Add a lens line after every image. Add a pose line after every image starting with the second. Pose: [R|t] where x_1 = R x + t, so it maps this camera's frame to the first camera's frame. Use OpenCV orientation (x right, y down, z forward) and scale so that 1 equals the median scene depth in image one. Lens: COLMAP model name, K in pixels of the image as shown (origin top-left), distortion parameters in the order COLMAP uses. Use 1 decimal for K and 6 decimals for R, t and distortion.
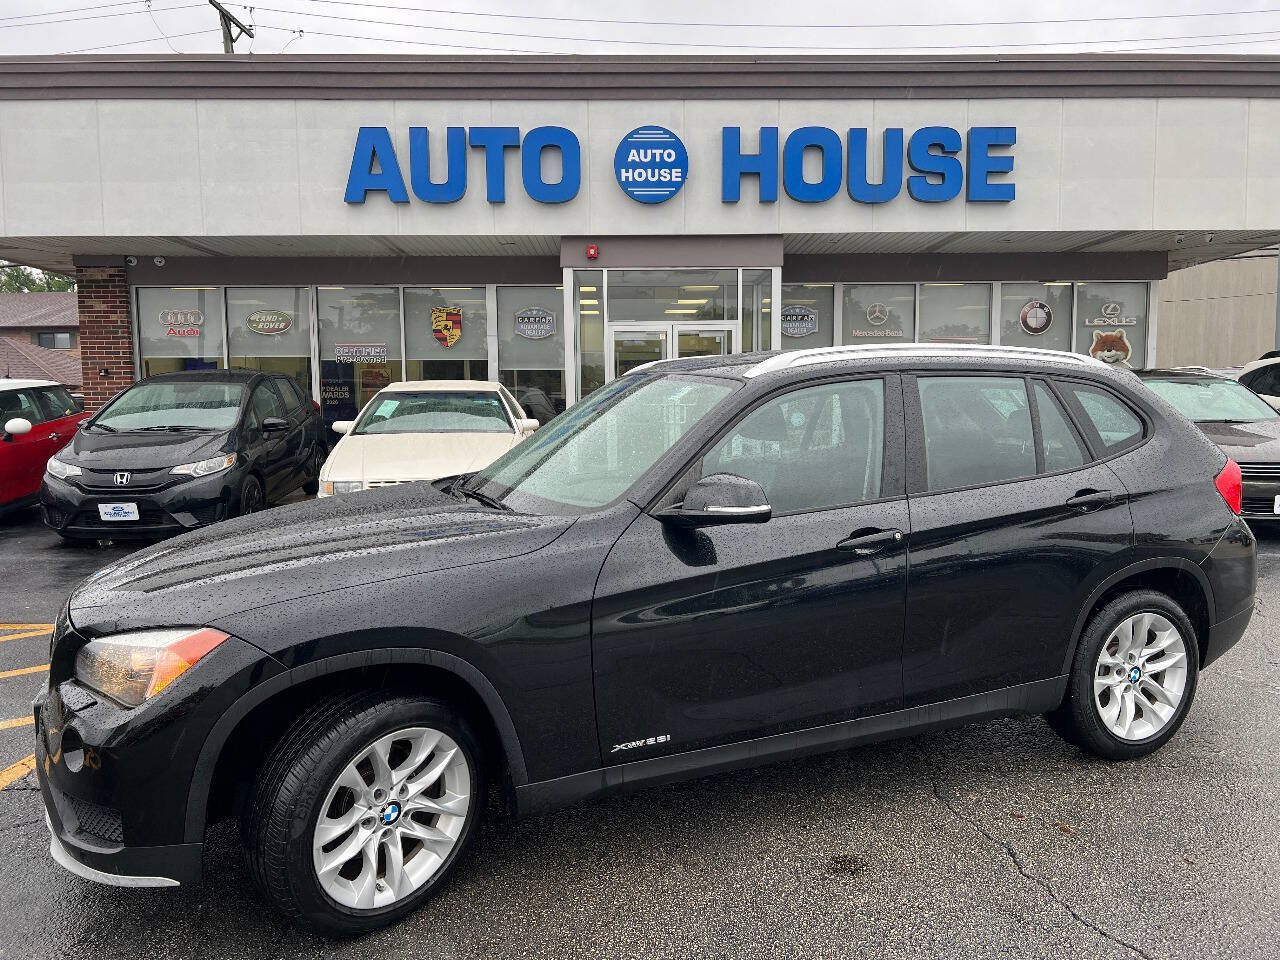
lens RADIAL K [[959.1, 0, 649.8], [0, 959.1, 483.1], [0, 0, 1]] dist [0.047455, -0.044388]
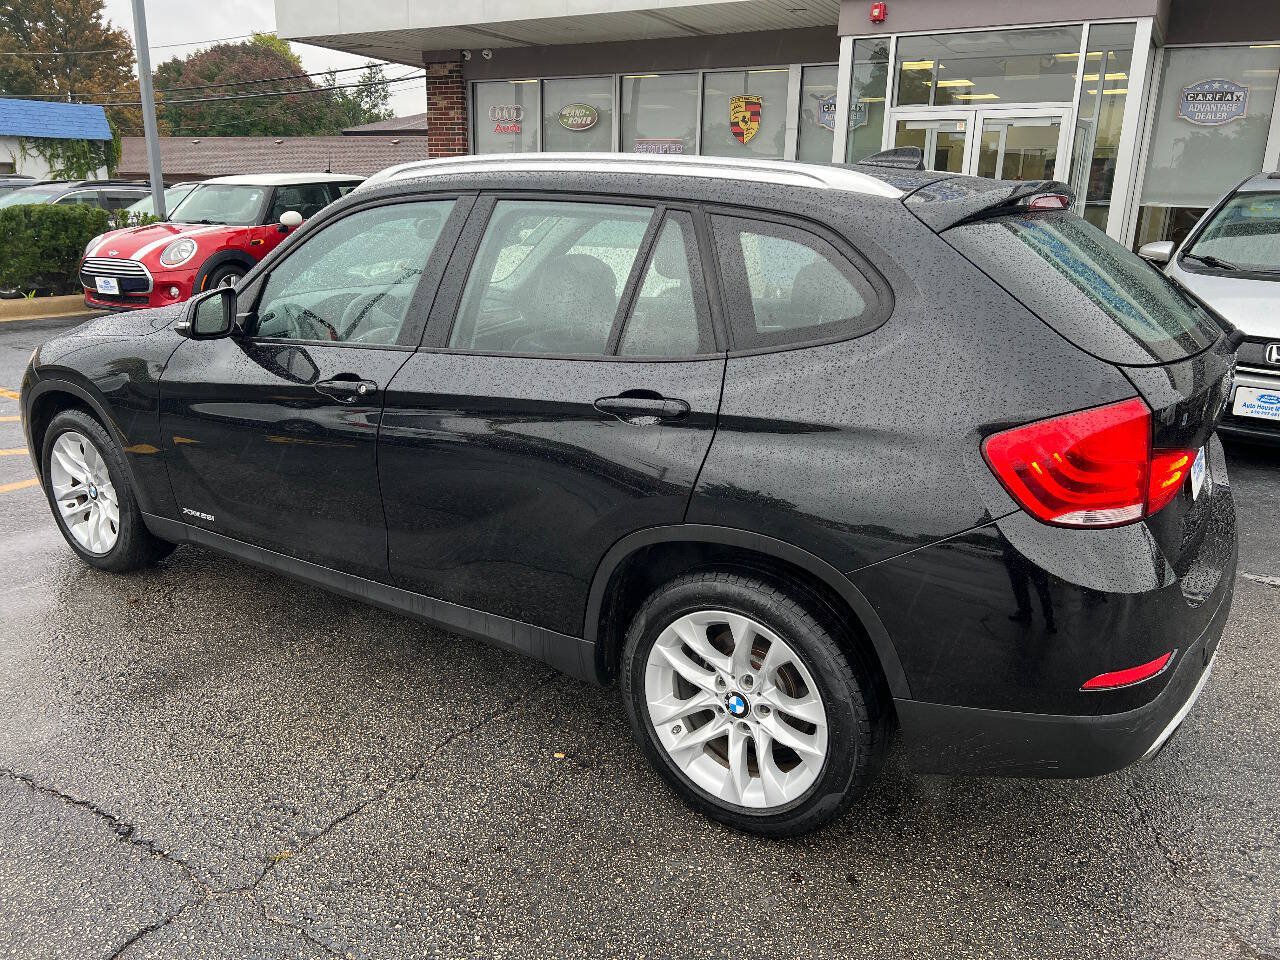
lens RADIAL K [[957.2, 0, 650.5], [0, 957.2, 469.9], [0, 0, 1]] dist [0.065945, -0.077245]
pose [[0.853667, 0.168537, -0.492796, 0.232277], [-0.075311, 0.976195, 0.203400, -0.028098], [0.515345, -0.136523, 0.846038, 0.203955]]
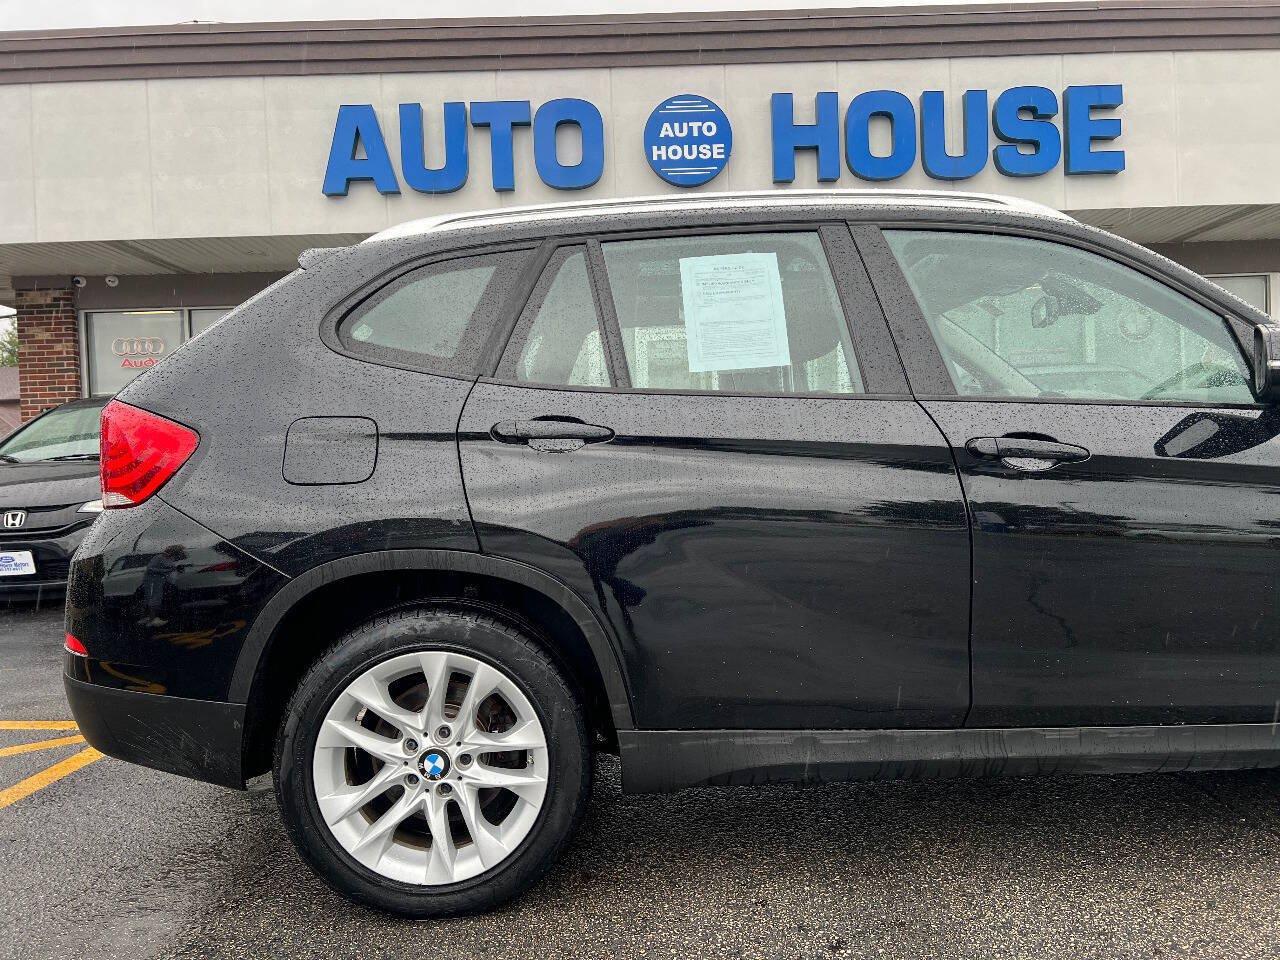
lens RADIAL K [[959.9, 0, 651.0], [0, 959.9, 484.8], [0, 0, 1]] dist [0.060596, -0.070996]
pose [[0.999607, -0.027190, -0.006875, -0.032700], [0.026676, 0.997446, -0.066263, 0.022941], [0.008659, 0.066053, 0.997779, 0.180054]]
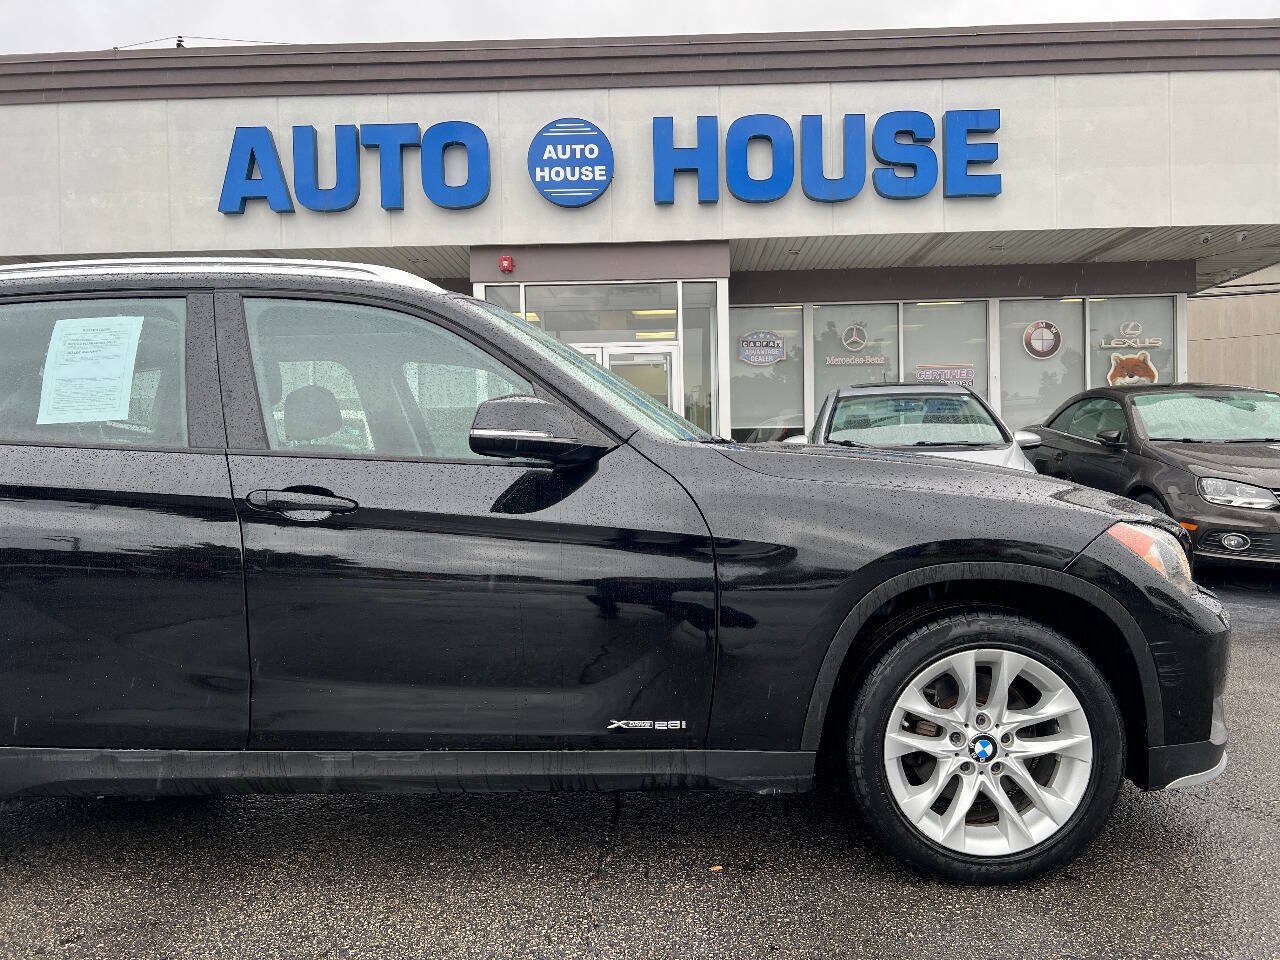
lens RADIAL K [[959.1, 0, 649.8], [0, 959.1, 483.1], [0, 0, 1]] dist [0.047455, -0.044388]
pose [[0.998728, -0.009985, -0.049428, 0.111219], [0.006445, 0.997436, -0.071268, 0.017572], [0.050013, 0.070859, 0.996232, 0.164161]]
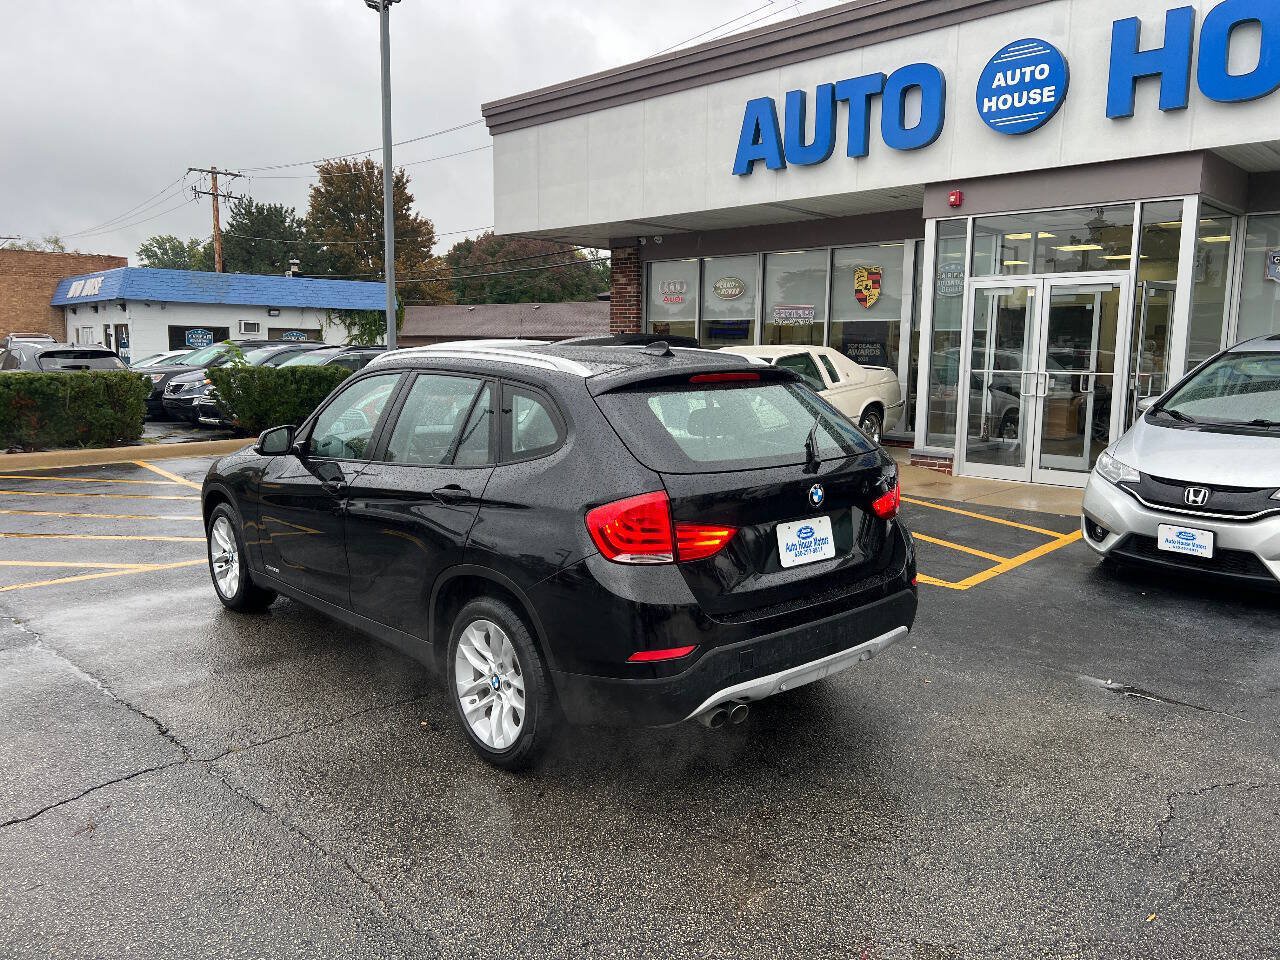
lens RADIAL K [[959.9, 0, 651.6], [0, 959.9, 468.5], [0, 0, 1]] dist [0.061756, -0.072651]
pose [[0.695773, 0.108538, -0.710014, 0.408228], [-0.080489, 0.994072, 0.073087, -0.038975], [0.713738, 0.006297, 0.700385, 0.188082]]
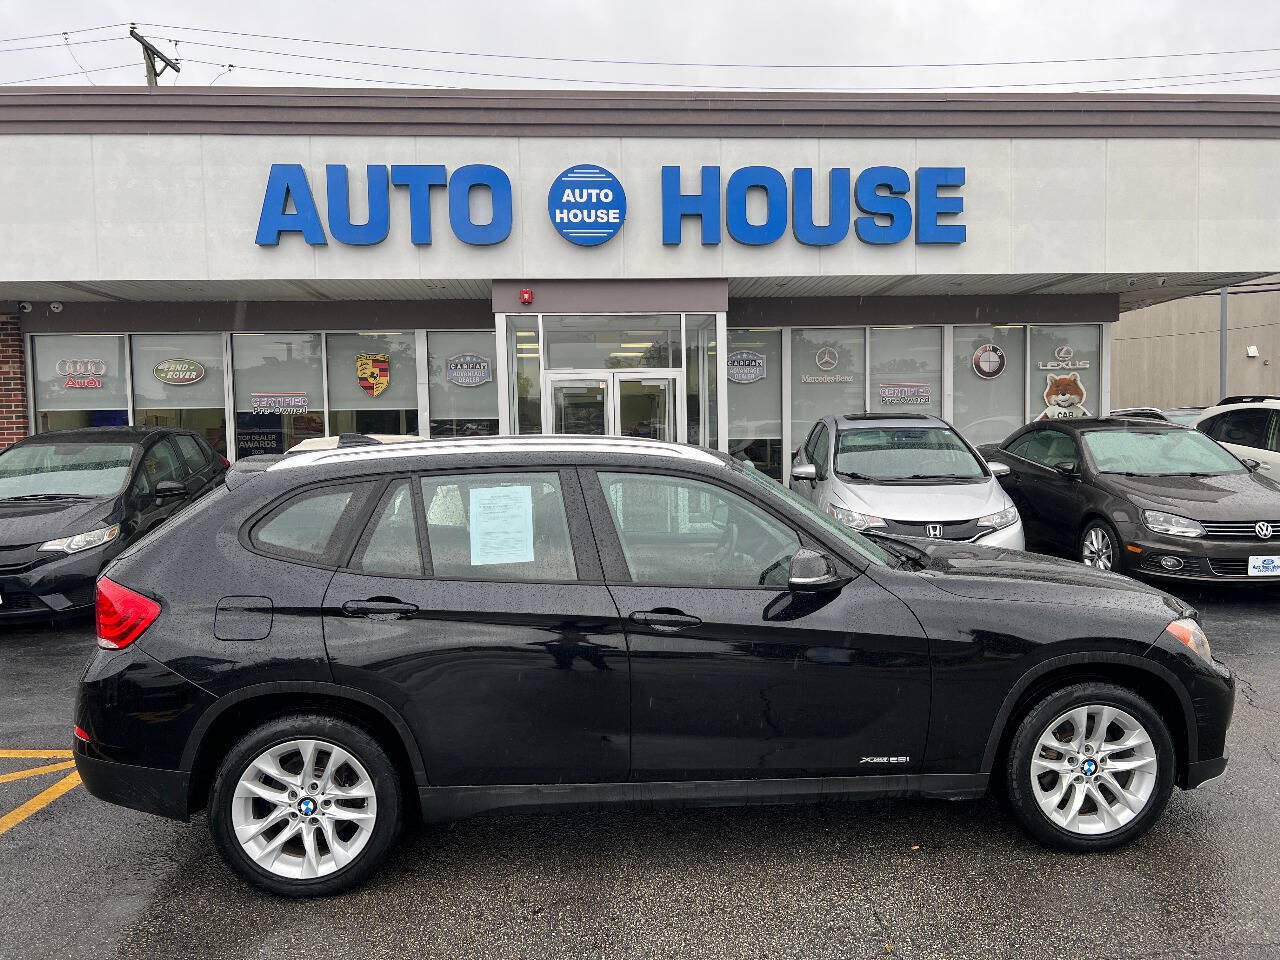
lens RADIAL K [[959.9, 0, 651.0], [0, 959.9, 484.8], [0, 0, 1]] dist [0.060596, -0.070996]
pose [[0.998777, -0.012498, 0.047826, 0.015234], [0.014082, 0.999359, -0.032923, -0.024094], [-0.047384, 0.033556, 0.998313, 0.060801]]
